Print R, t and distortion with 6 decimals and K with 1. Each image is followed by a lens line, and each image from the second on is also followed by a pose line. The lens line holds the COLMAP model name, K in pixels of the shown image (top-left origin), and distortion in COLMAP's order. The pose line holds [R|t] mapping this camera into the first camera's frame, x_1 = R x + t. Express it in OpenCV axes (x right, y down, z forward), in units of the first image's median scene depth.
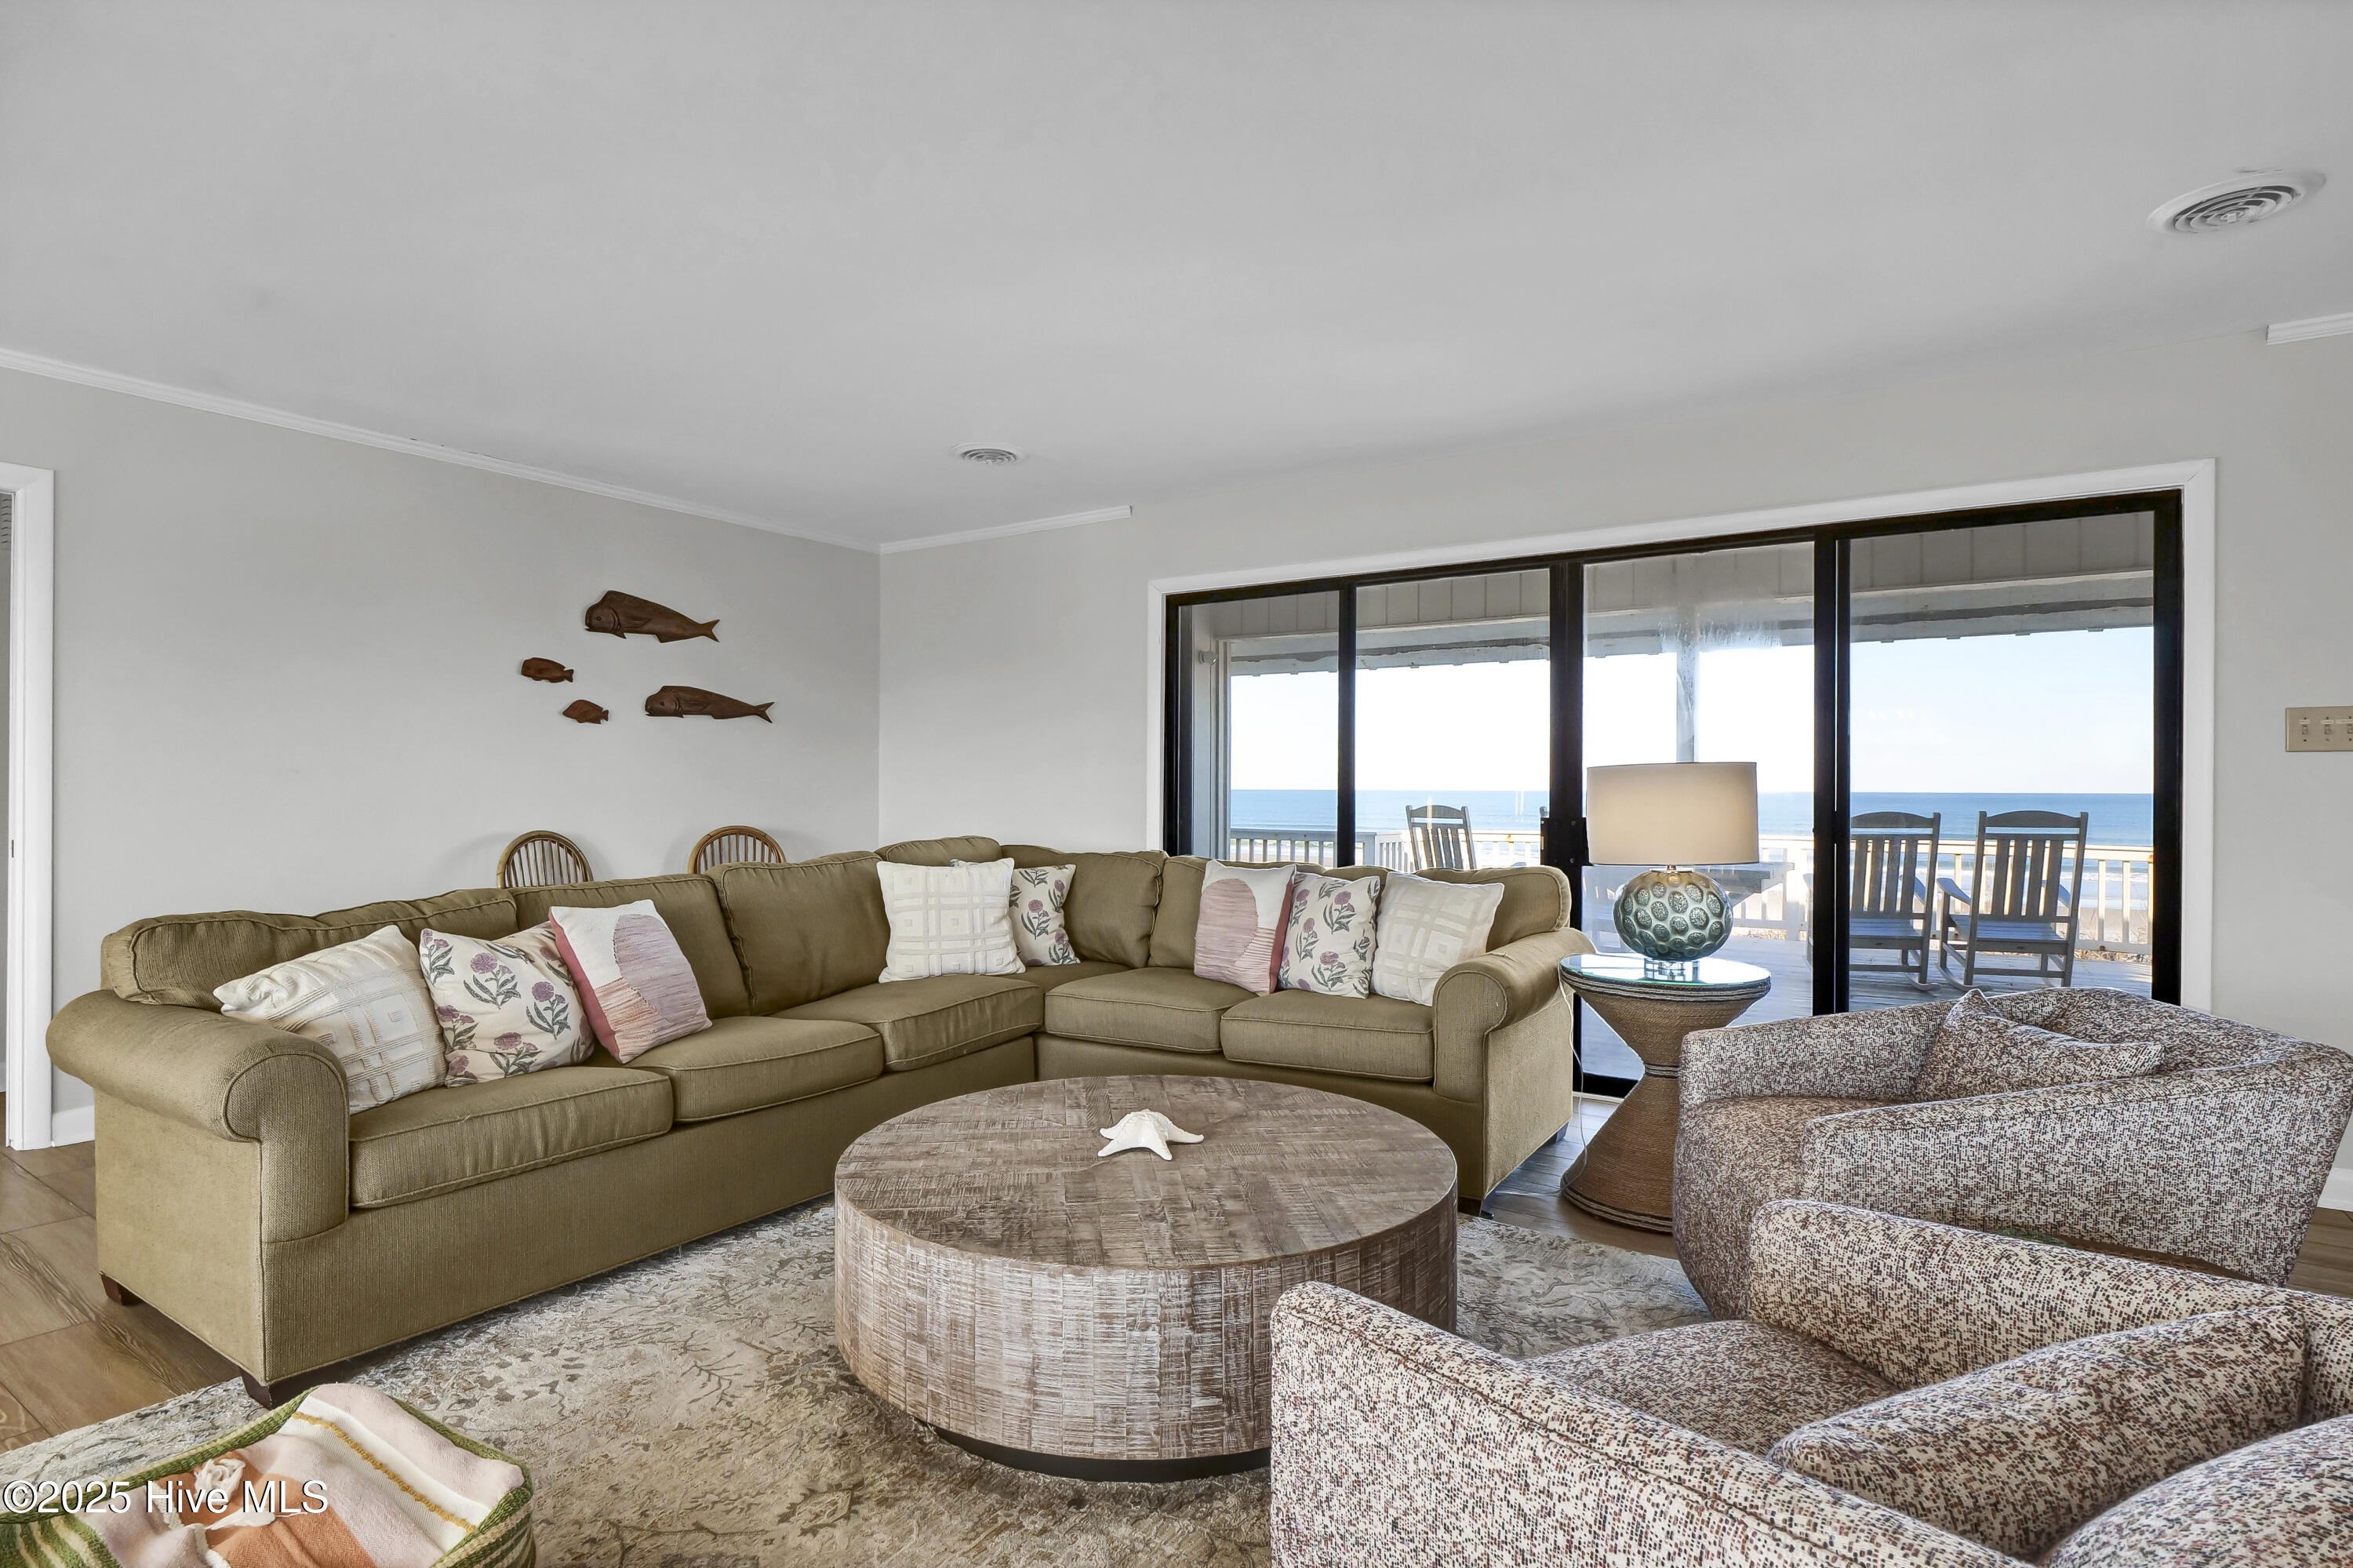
lens RADIAL K [[1197.1, 0, 1177.0], [0, 1197.1, 792.7], [0, 0, 1]] dist [-0.008438, -0.002117]
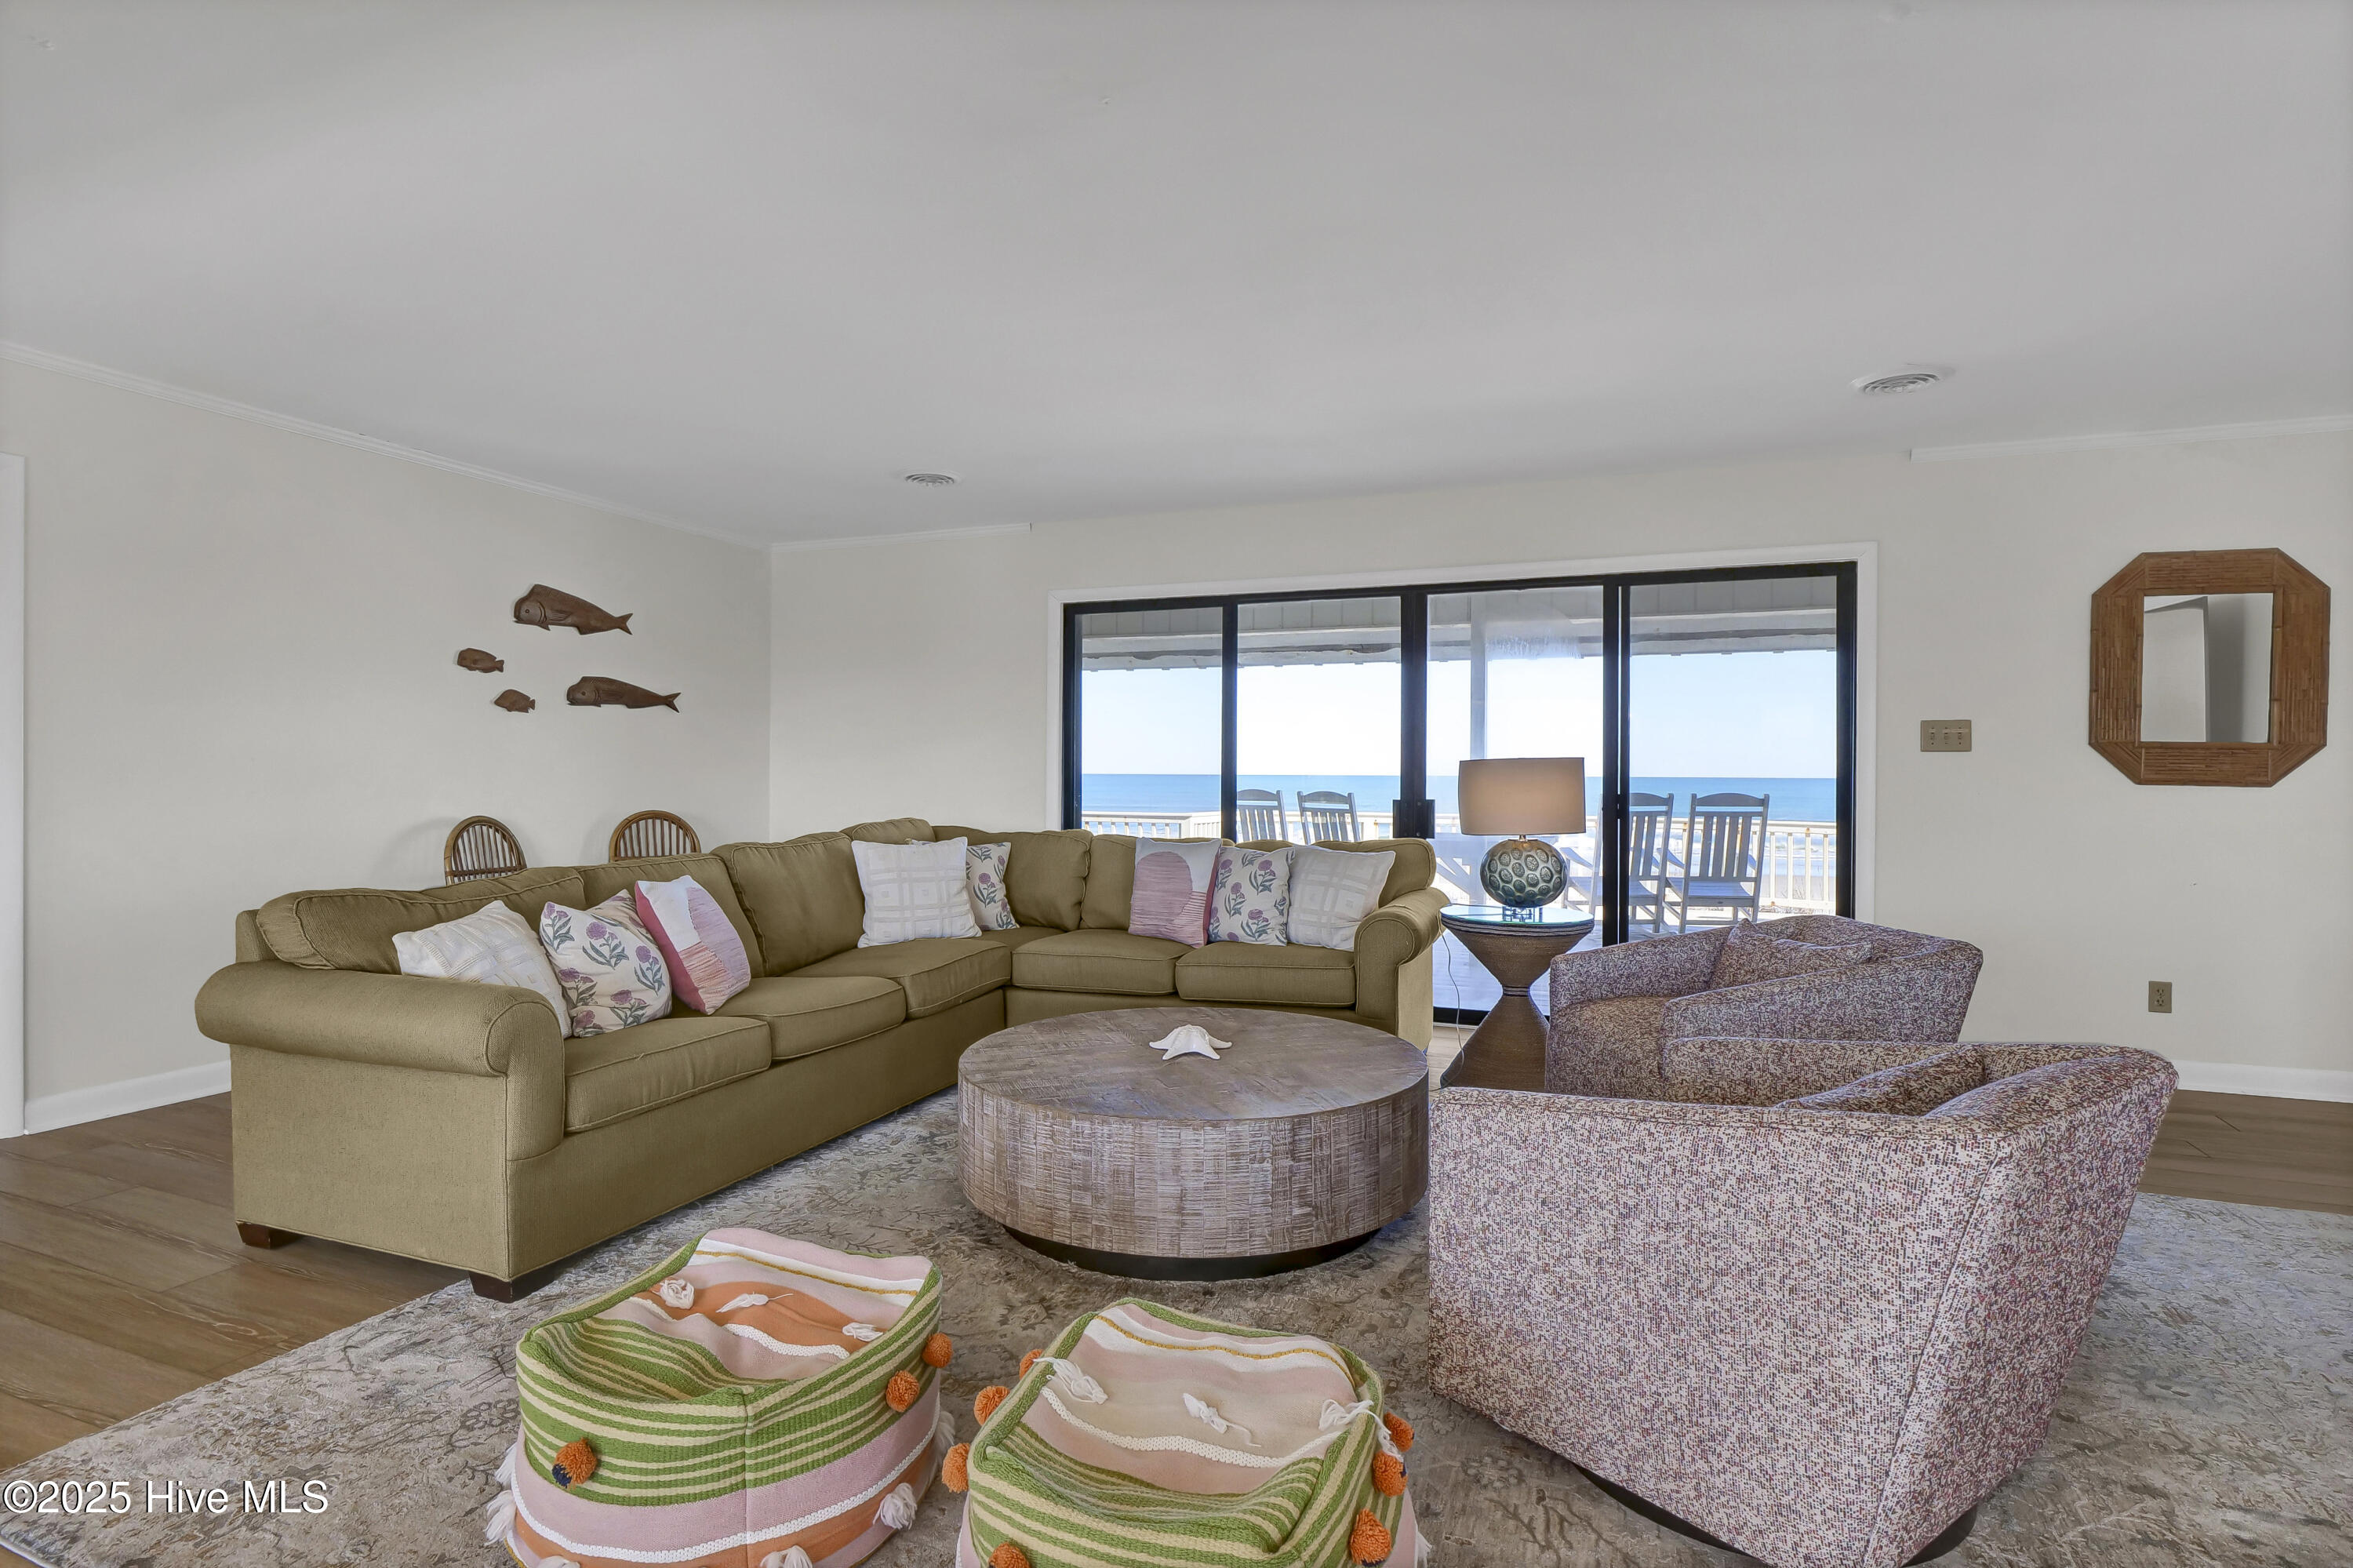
lens RADIAL K [[1197.1, 0, 1167.7], [0, 1197.1, 779.8], [0, 0, 1]] dist [-0.008438, -0.002117]
pose [[0.977194, -0.000467, 0.212349, -0.253179], [-0.000140, 0.999996, 0.002842, -0.004208], [-0.212350, -0.002807, 0.977190, -0.207226]]
